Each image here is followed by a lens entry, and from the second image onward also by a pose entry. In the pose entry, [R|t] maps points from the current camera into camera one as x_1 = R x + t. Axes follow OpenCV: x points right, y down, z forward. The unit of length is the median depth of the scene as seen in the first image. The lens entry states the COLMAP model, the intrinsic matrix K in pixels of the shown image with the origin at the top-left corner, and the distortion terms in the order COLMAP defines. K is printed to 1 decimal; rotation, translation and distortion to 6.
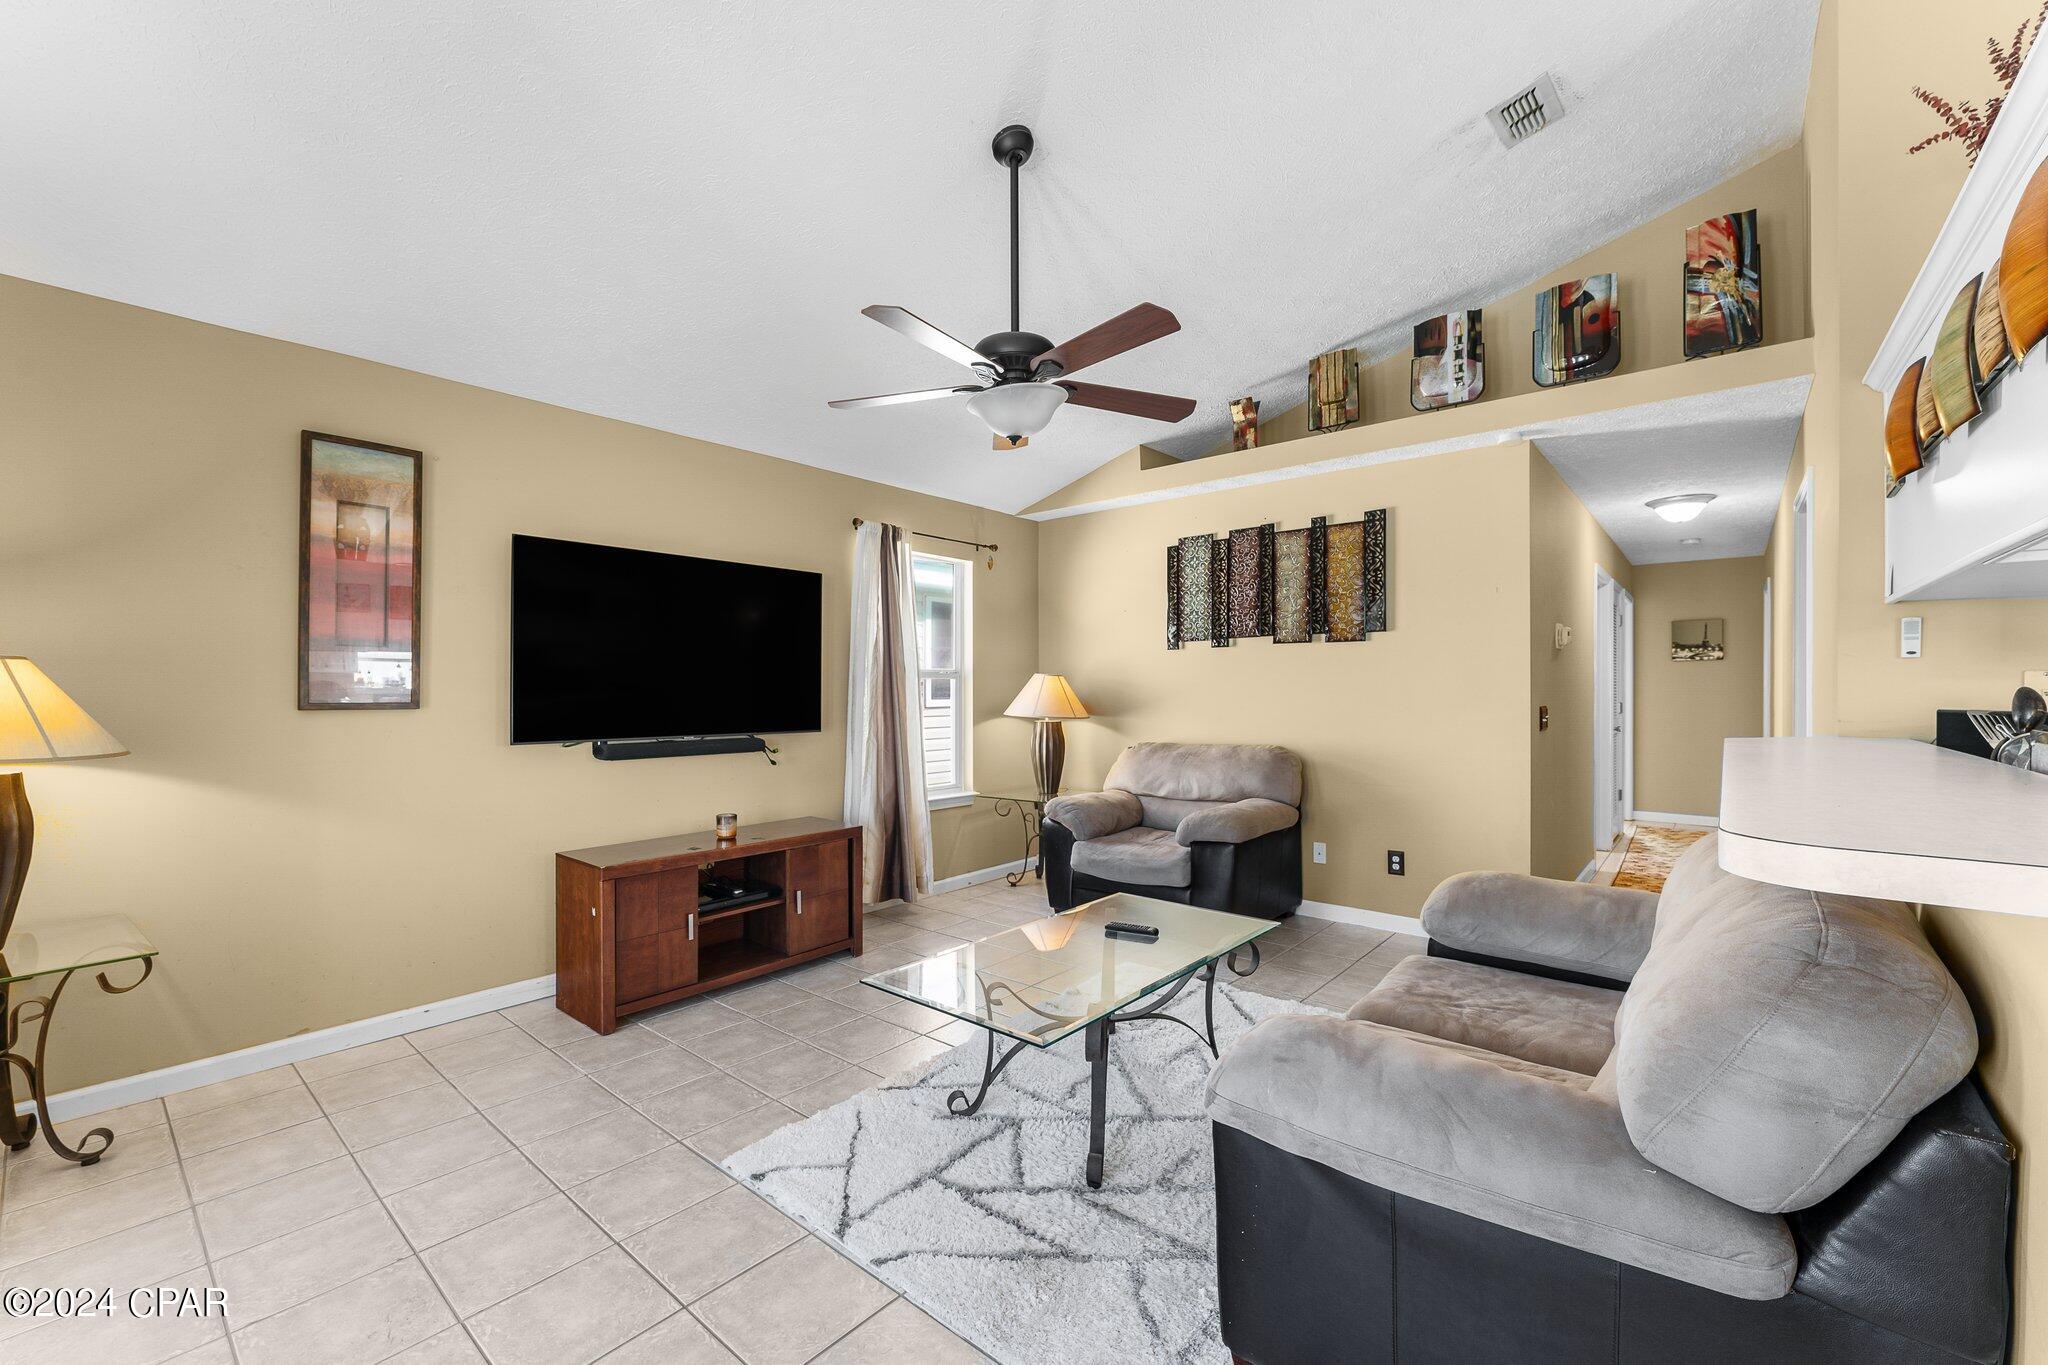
lens RADIAL K [[837.1, 0, 1022.2], [0, 837.1, 690.2], [0, 0, 1]] dist [-0.007381, 0.000312]
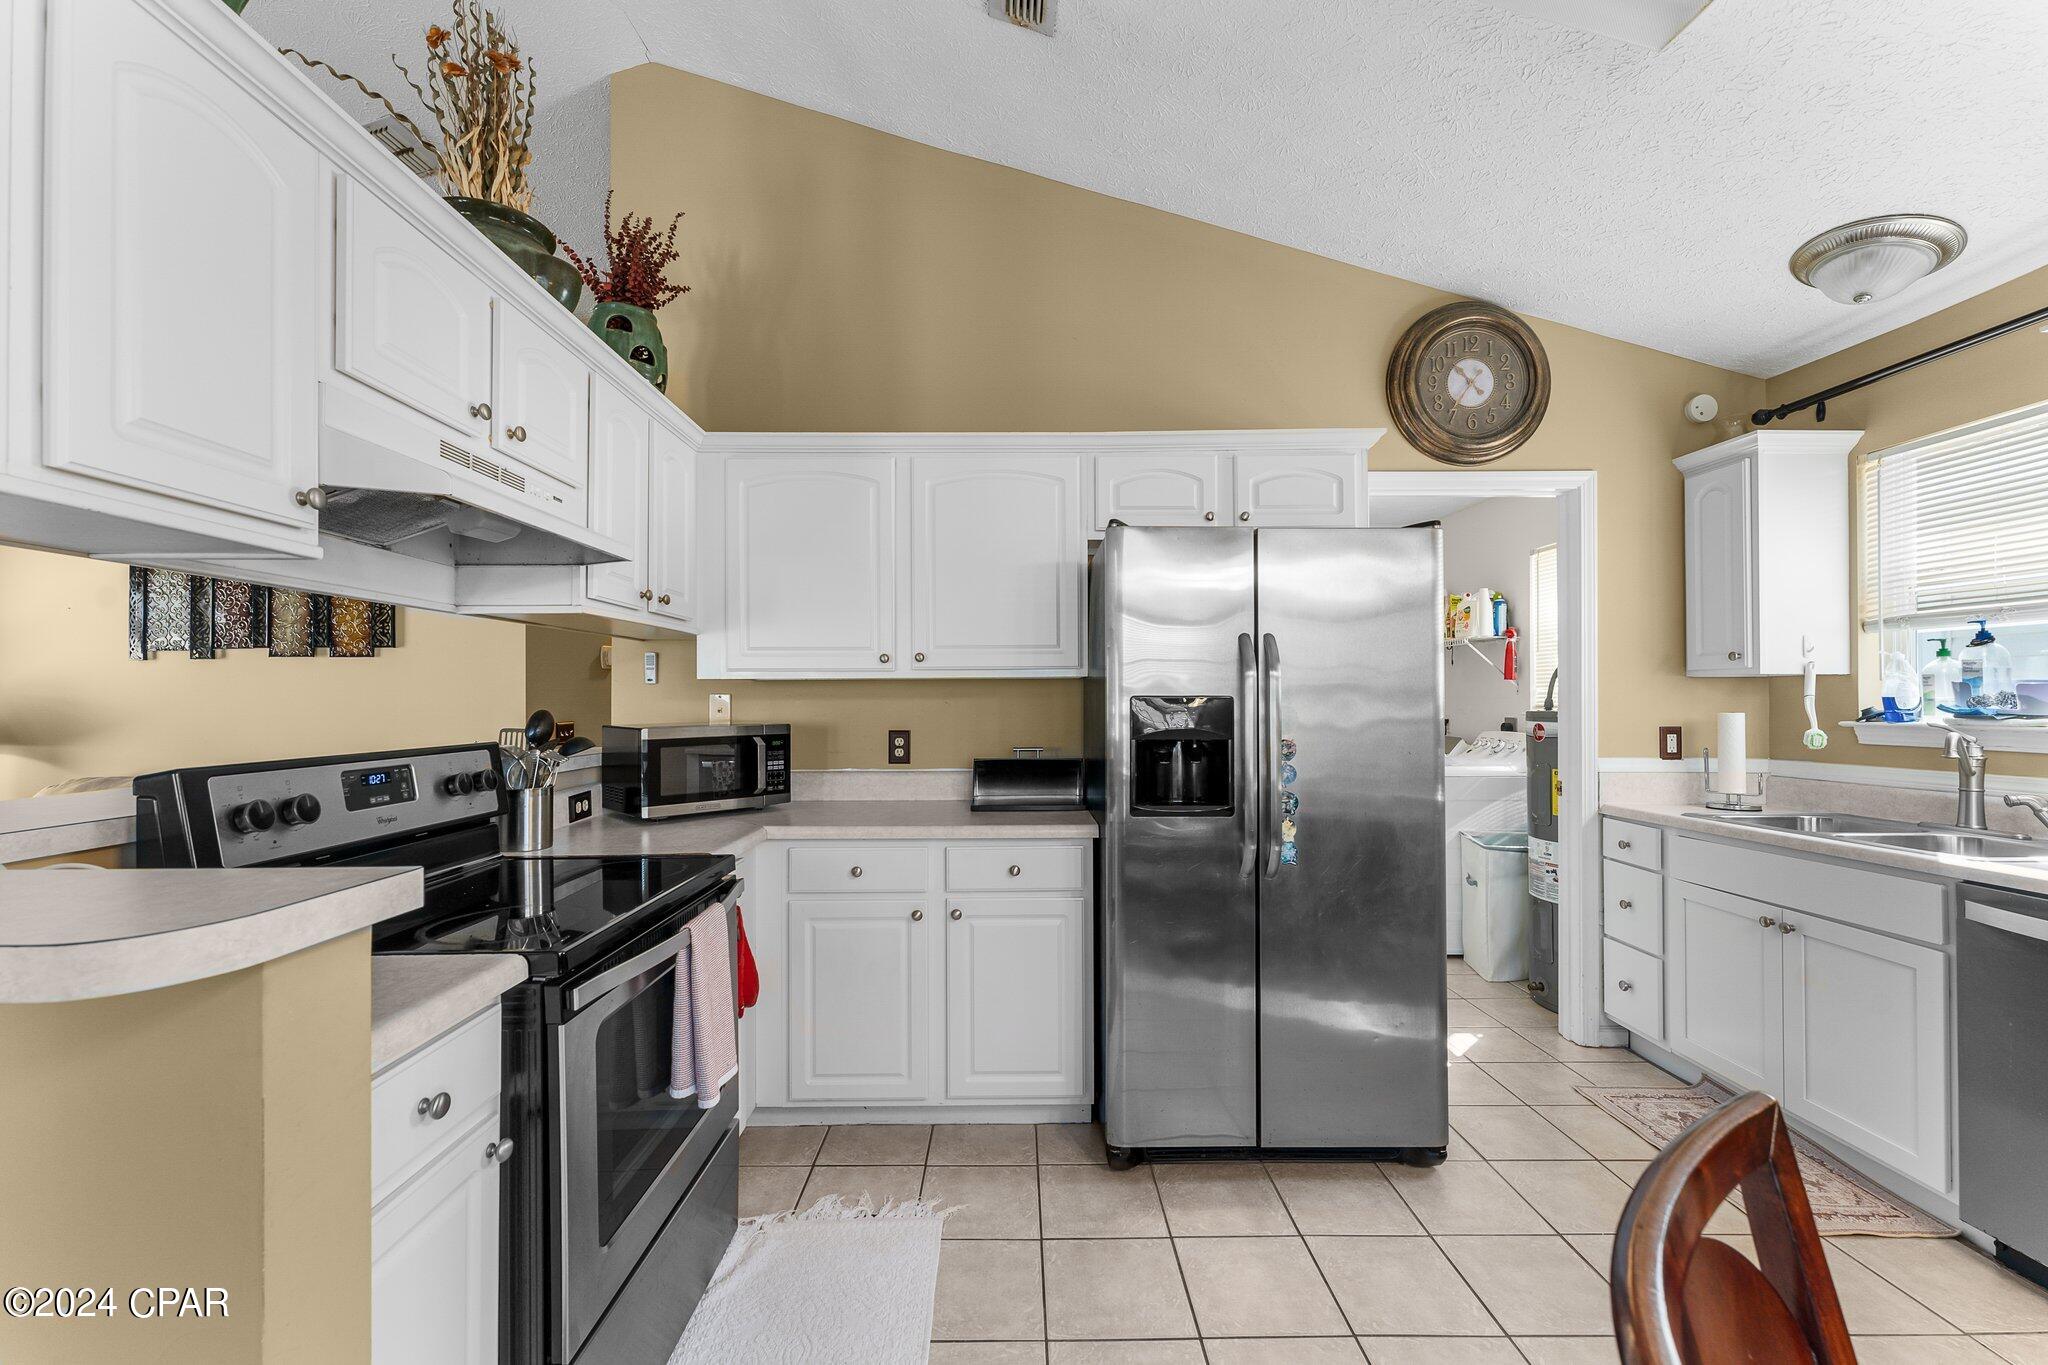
lens RADIAL K [[813.8, 0, 1021.5], [0, 813.8, 690.2], [0, 0, 1]] dist [0.001535, -0.000767]
pose [[0.759534, 0.000895, 0.650466, 0.396099], [0.006766, 0.999934, -0.009276, -0.007922], [-0.650432, 0.011446, 0.759478, -0.194649]]
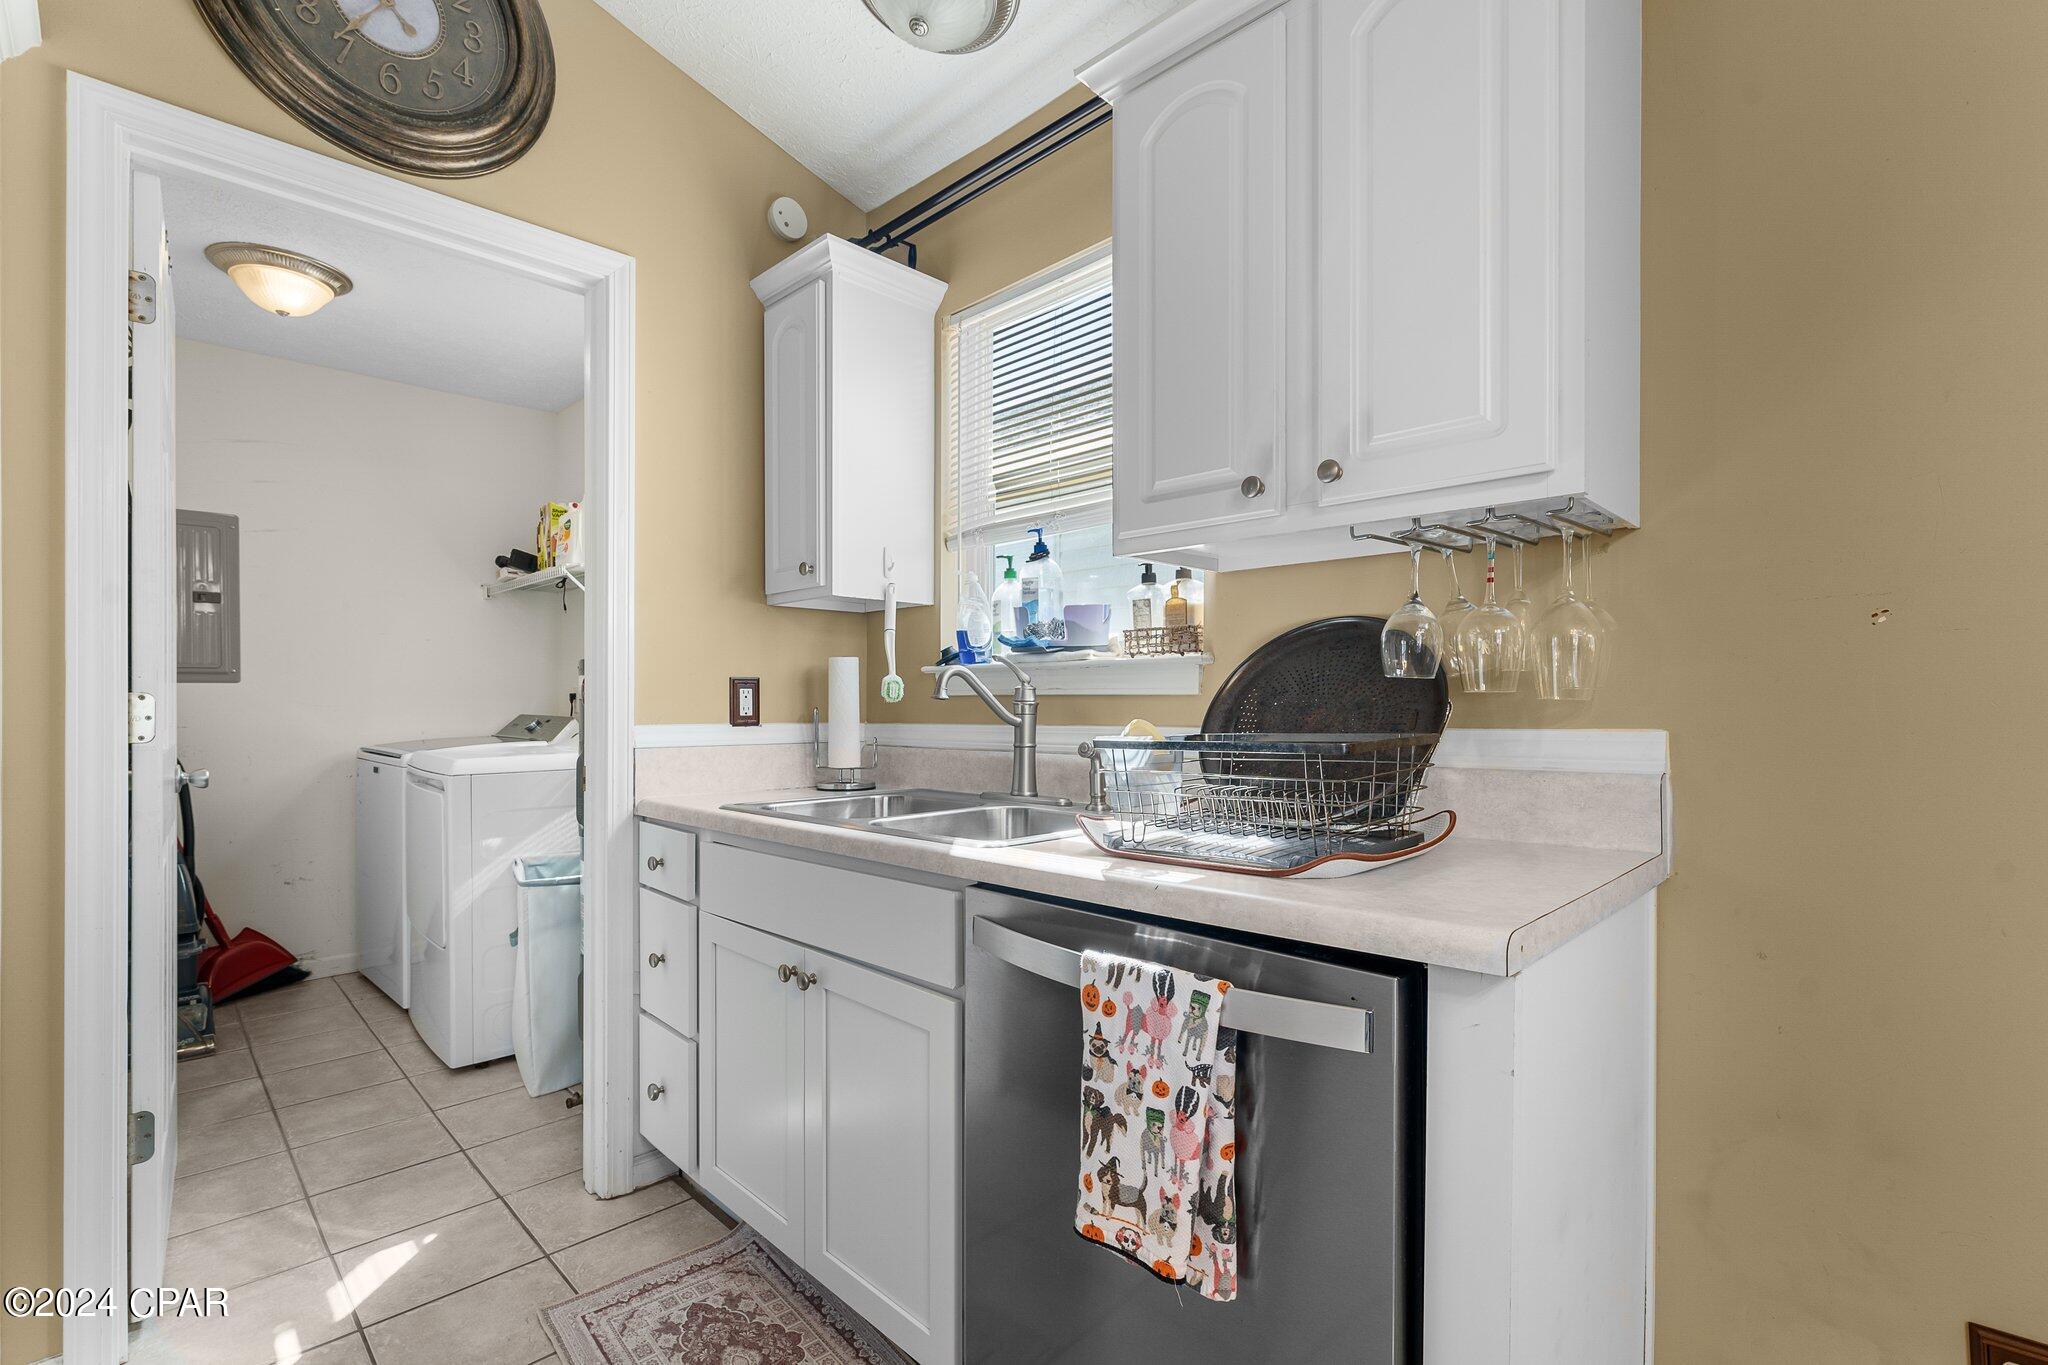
lens RADIAL K [[913.4, 0, 1019.5], [0, 913.4, 700.5], [0, 0, 1]] dist [-0.000535, -0.000052]
pose [[0.089902, -0.005381, 0.995936, 0.777114], [0.002839, 0.999983, 0.005147, 0.033479], [-0.995947, 0.002365, 0.089916, -0.233314]]
